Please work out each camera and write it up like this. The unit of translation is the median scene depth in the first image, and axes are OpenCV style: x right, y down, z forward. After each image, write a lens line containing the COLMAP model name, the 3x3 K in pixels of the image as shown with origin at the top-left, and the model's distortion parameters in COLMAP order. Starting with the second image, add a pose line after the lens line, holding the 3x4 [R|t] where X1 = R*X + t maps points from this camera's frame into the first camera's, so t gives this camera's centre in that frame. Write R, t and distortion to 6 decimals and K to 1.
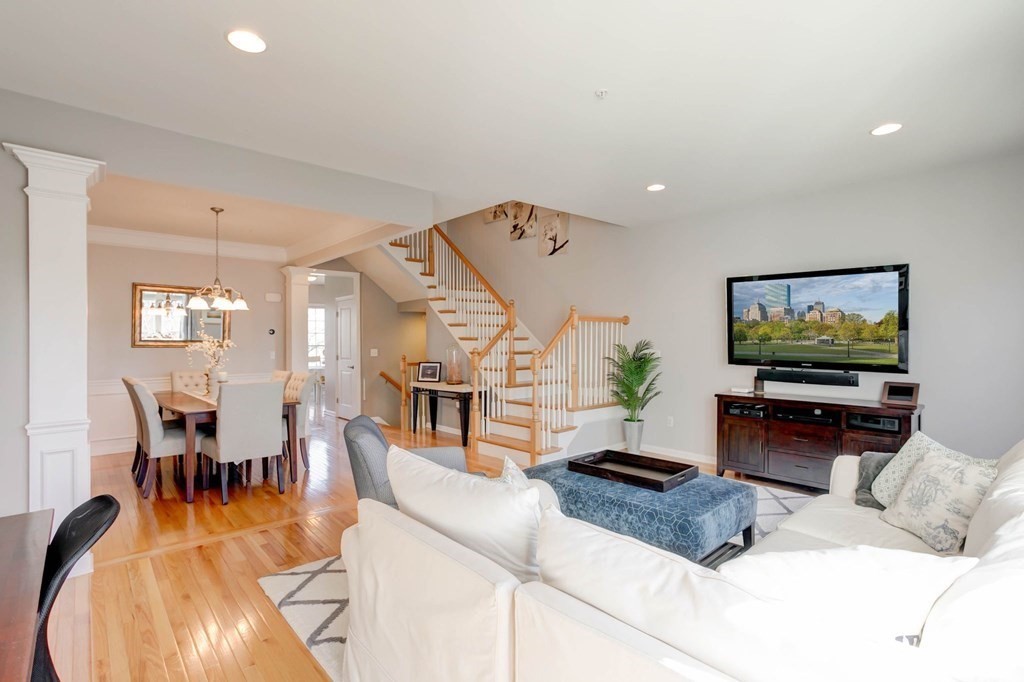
lens RADIAL K [[495.8, 0, 518.4], [0, 495.8, 335.6], [0, 0, 1]] dist [-0.022150, 0.000760]
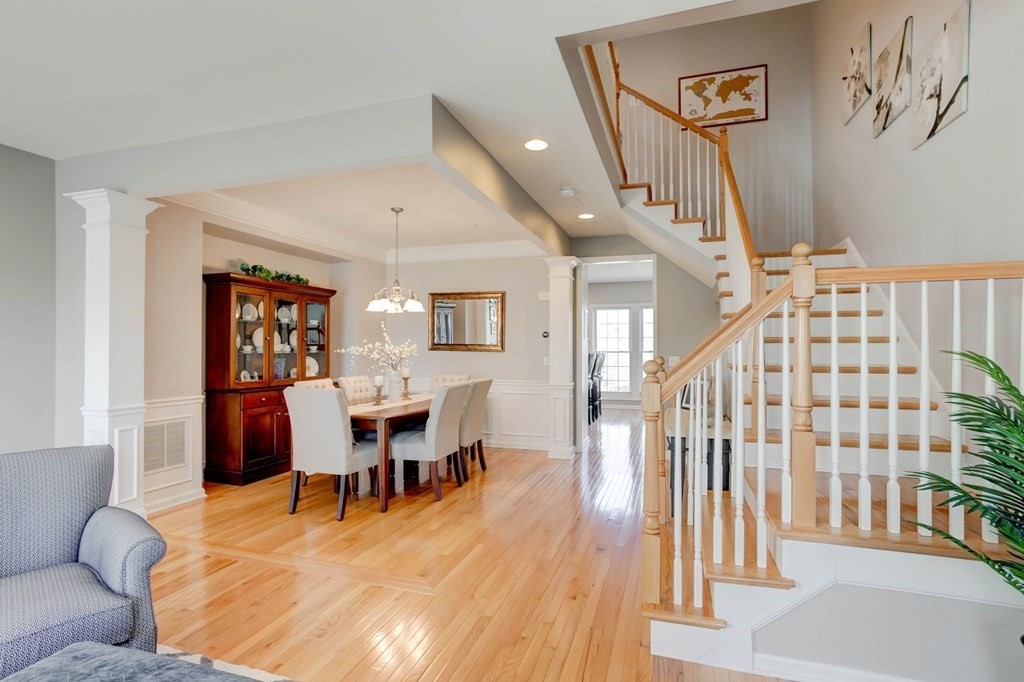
lens RADIAL K [[499.7, 0, 503.5], [0, 499.7, 341.8], [0, 0, 1]] dist [-0.026973, 0.019985]
pose [[0.497541, -0.007180, -0.867411, 0.242864], [0.003724, 0.999974, -0.006141, 0.009804], [0.867432, -0.000174, 0.497555, 0.484890]]
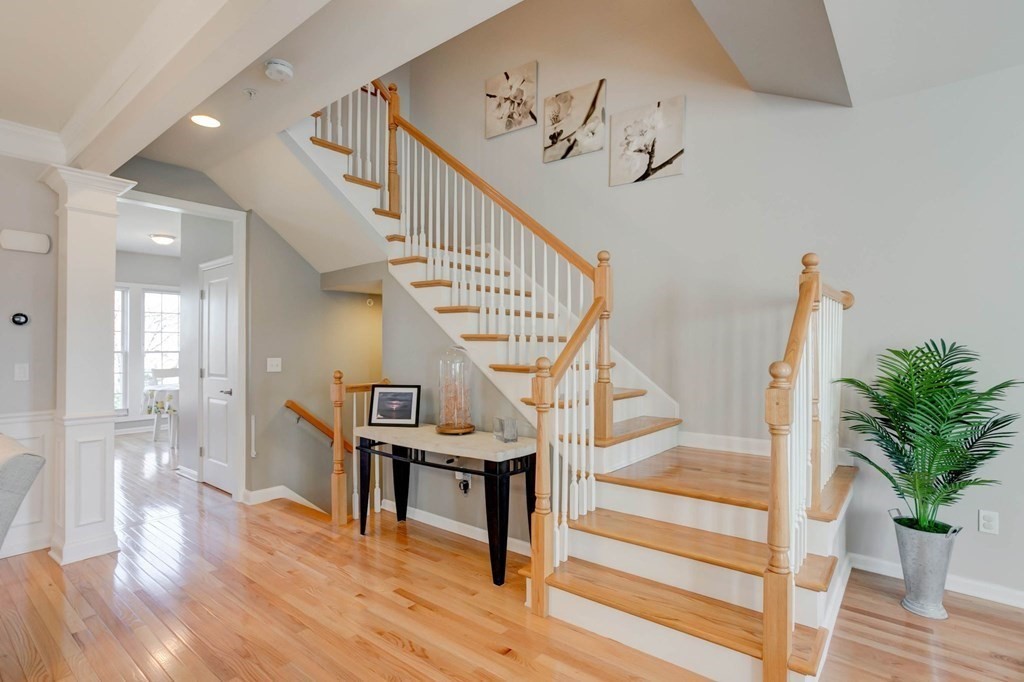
lens RADIAL K [[504.8, 0, 526.9], [0, 504.8, 357.5], [0, 0, 1]] dist [-0.026413, -0.000191]
pose [[0.983446, 0.015242, 0.180561, -0.143448], [-0.017130, 0.999814, 0.008899, 0.020080], [-0.180392, -0.011845, 0.983523, 0.495970]]
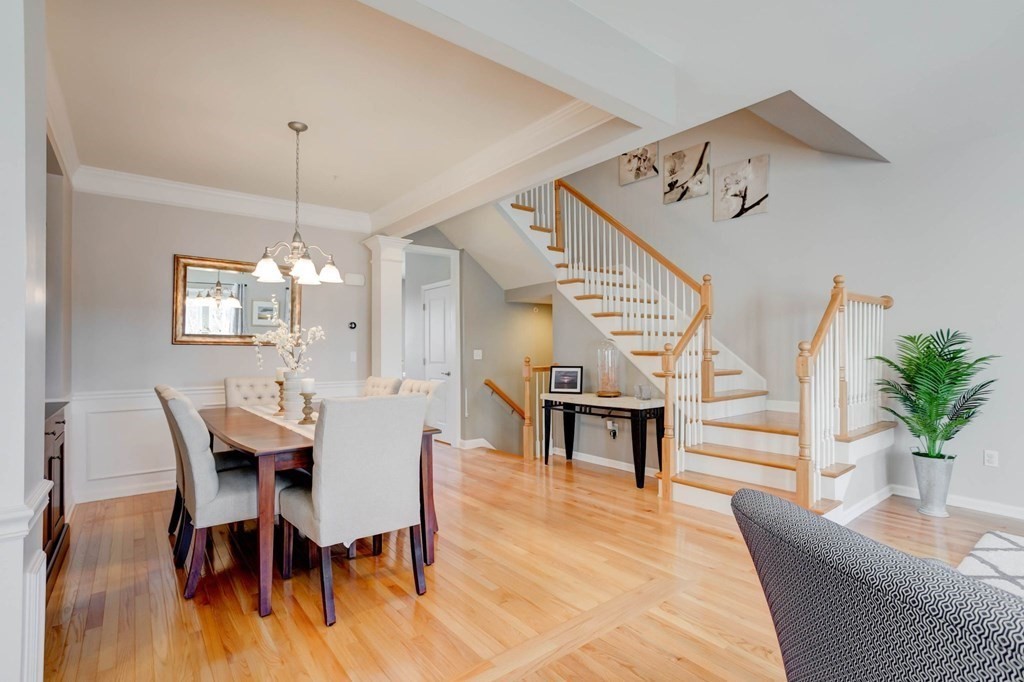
lens RADIAL K [[503.7, 0, 531.1], [0, 503.7, 340.3], [0, 0, 1]] dist [-0.030898, 0.000097]
pose [[0.998607, -0.001340, -0.052755, -0.193175], [0.000985, 0.999977, -0.006759, 0.020340], [0.052763, 0.006698, 0.998585, 0.258254]]
